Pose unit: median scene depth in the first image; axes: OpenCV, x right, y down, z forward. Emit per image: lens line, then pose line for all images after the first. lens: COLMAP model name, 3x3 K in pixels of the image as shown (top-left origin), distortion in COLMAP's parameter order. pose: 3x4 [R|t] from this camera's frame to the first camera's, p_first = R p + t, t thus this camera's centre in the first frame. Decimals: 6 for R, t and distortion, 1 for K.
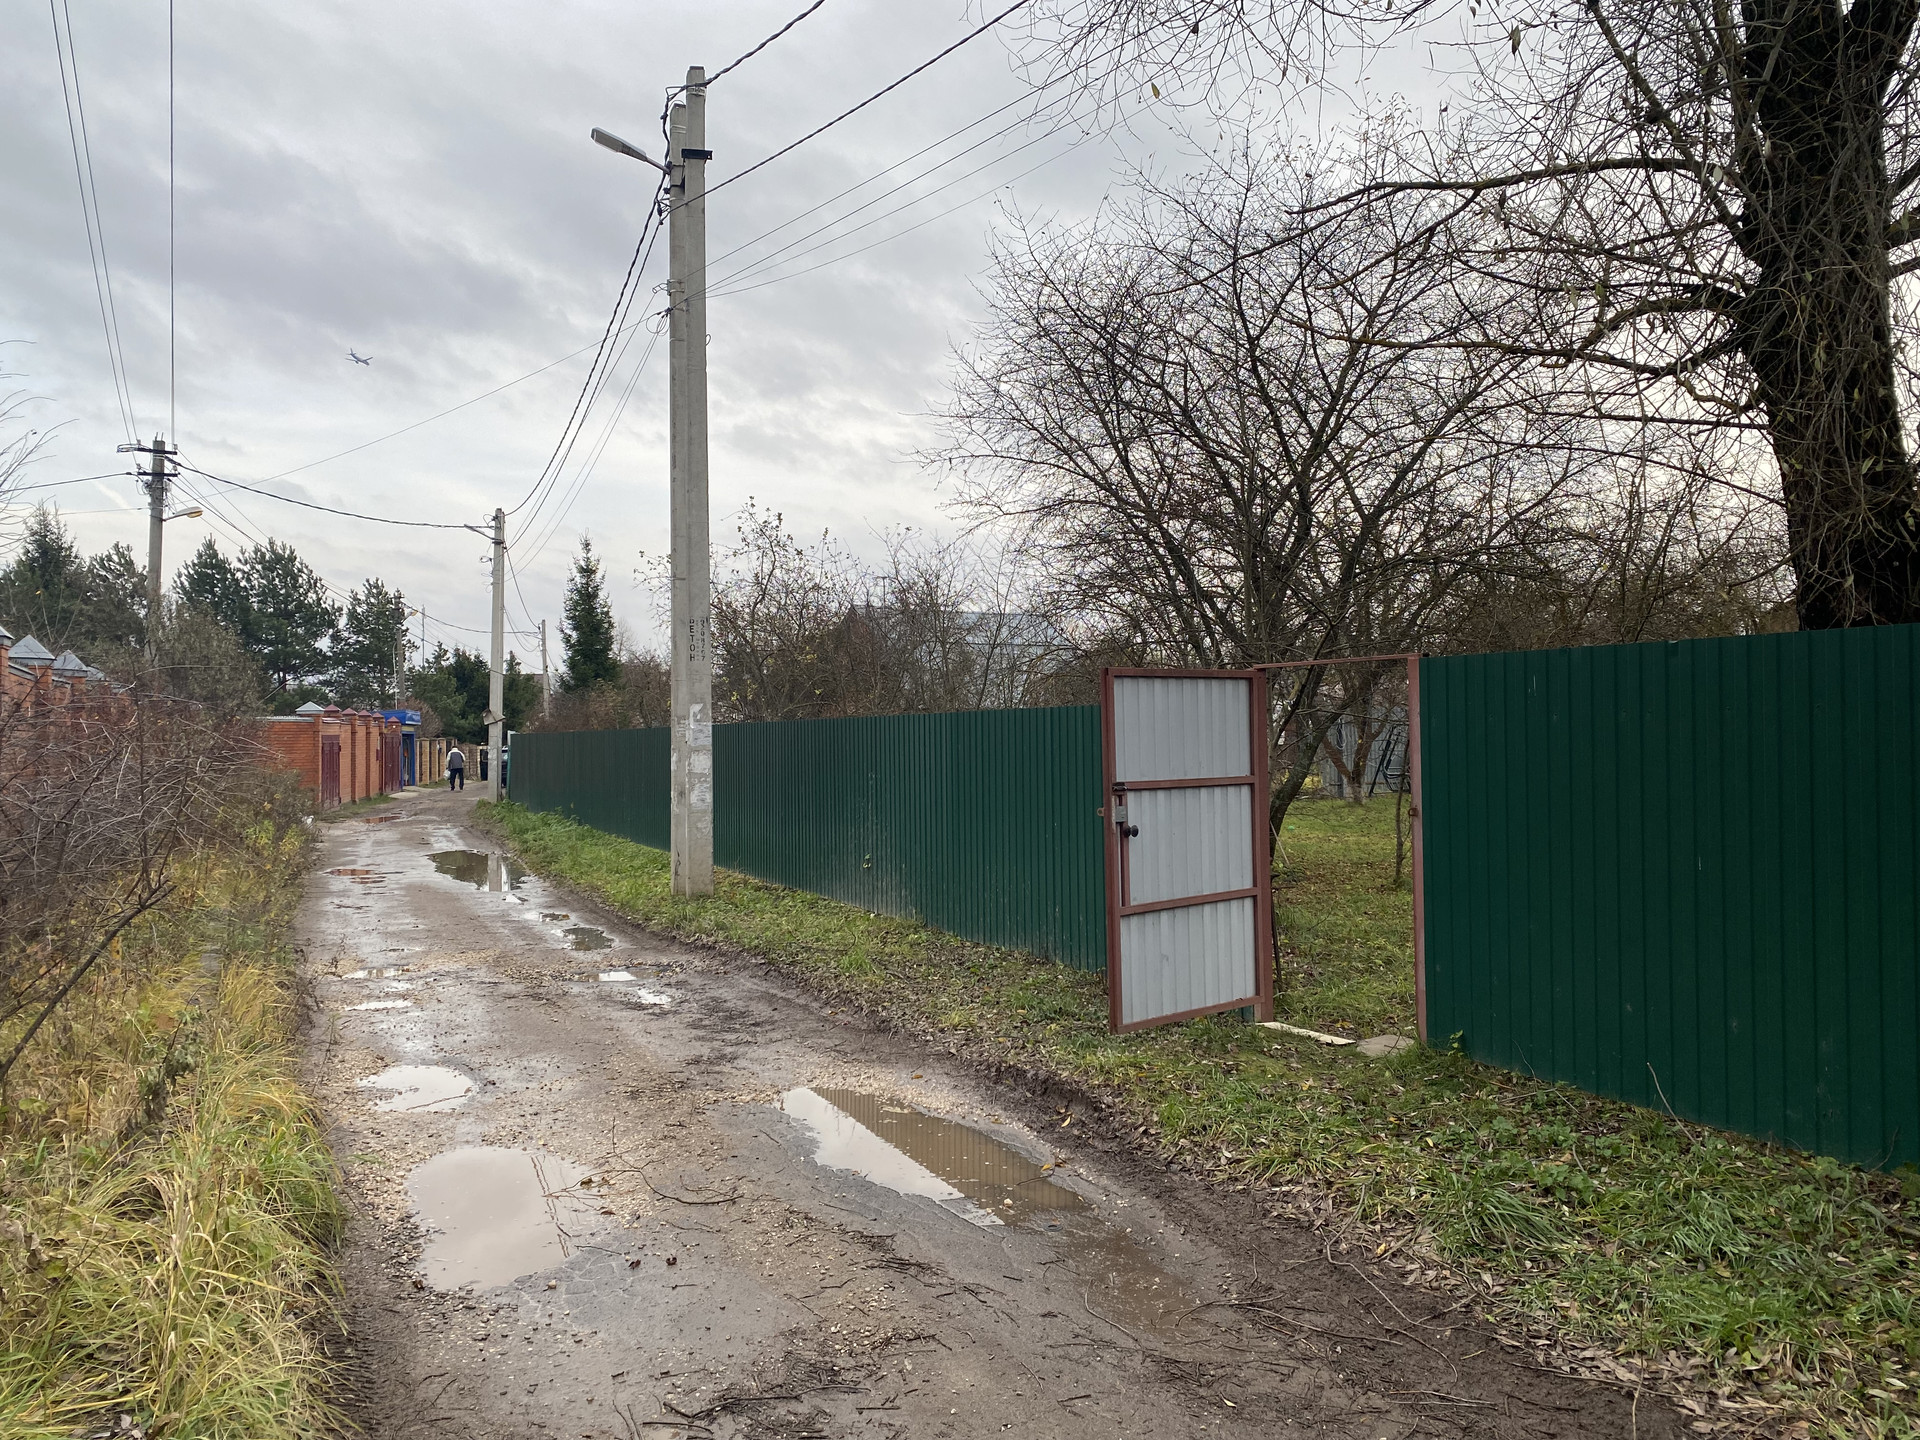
lens RADIAL K [[1487.2, 0, 925.7], [0, 1487.2, 683.6], [0, 0, 1]] dist [0.024060, -0.012730]
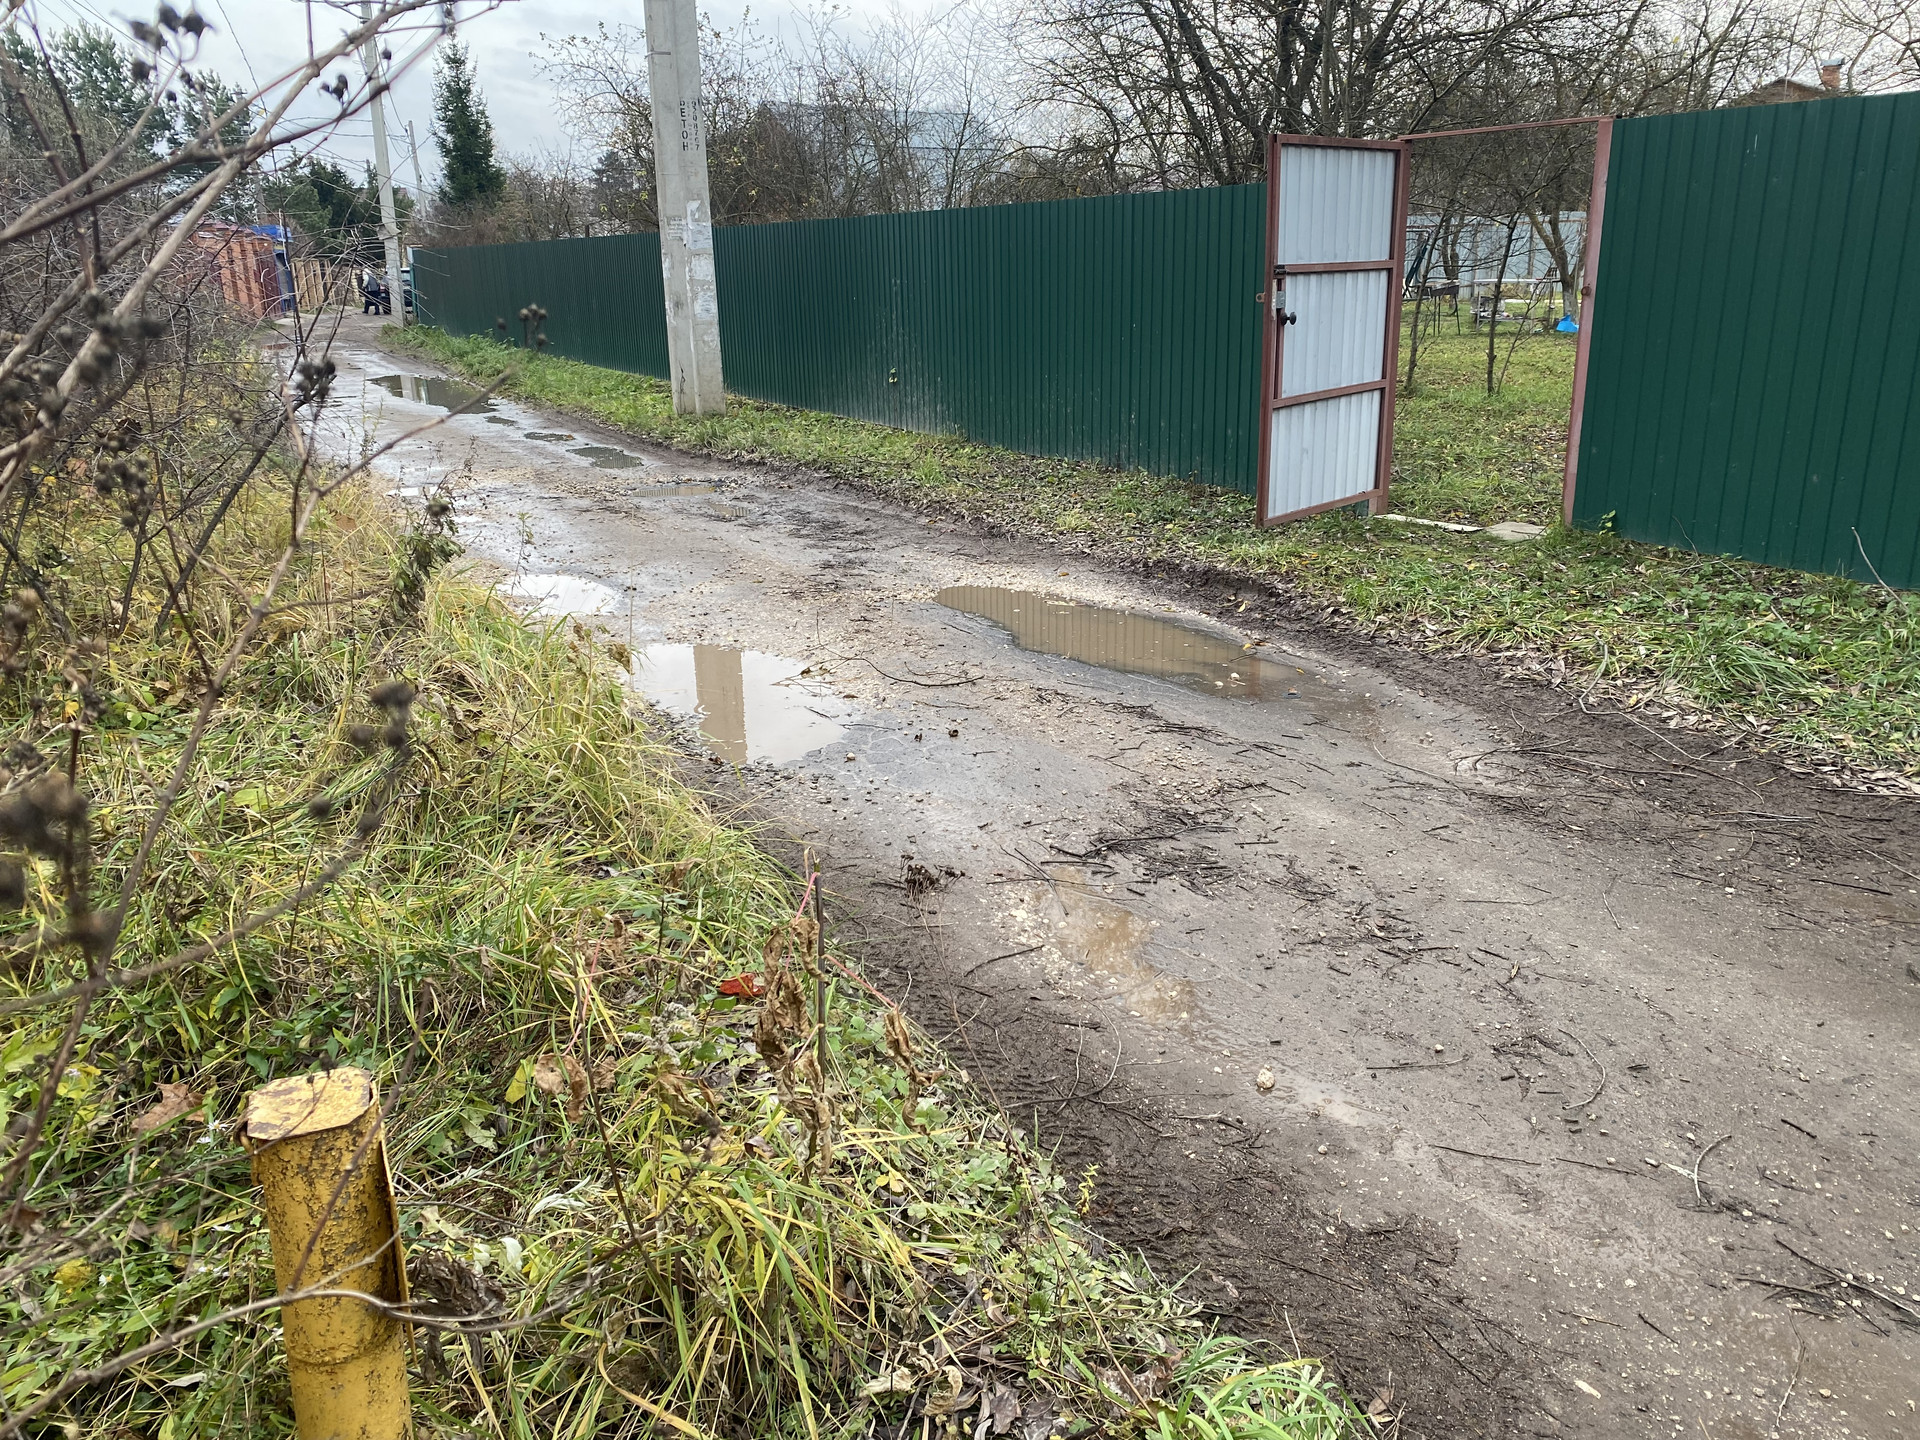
lens RADIAL K [[1477.7, 0, 934.3], [0, 1477.7, 723.0], [0, 0, 1]] dist [0.060643, -0.066242]
pose [[0.996863, -0.030678, 0.072962, -0.168521], [0.004772, 0.943447, 0.331489, 0.025720], [-0.079005, -0.330101, 0.940634, 0.024445]]
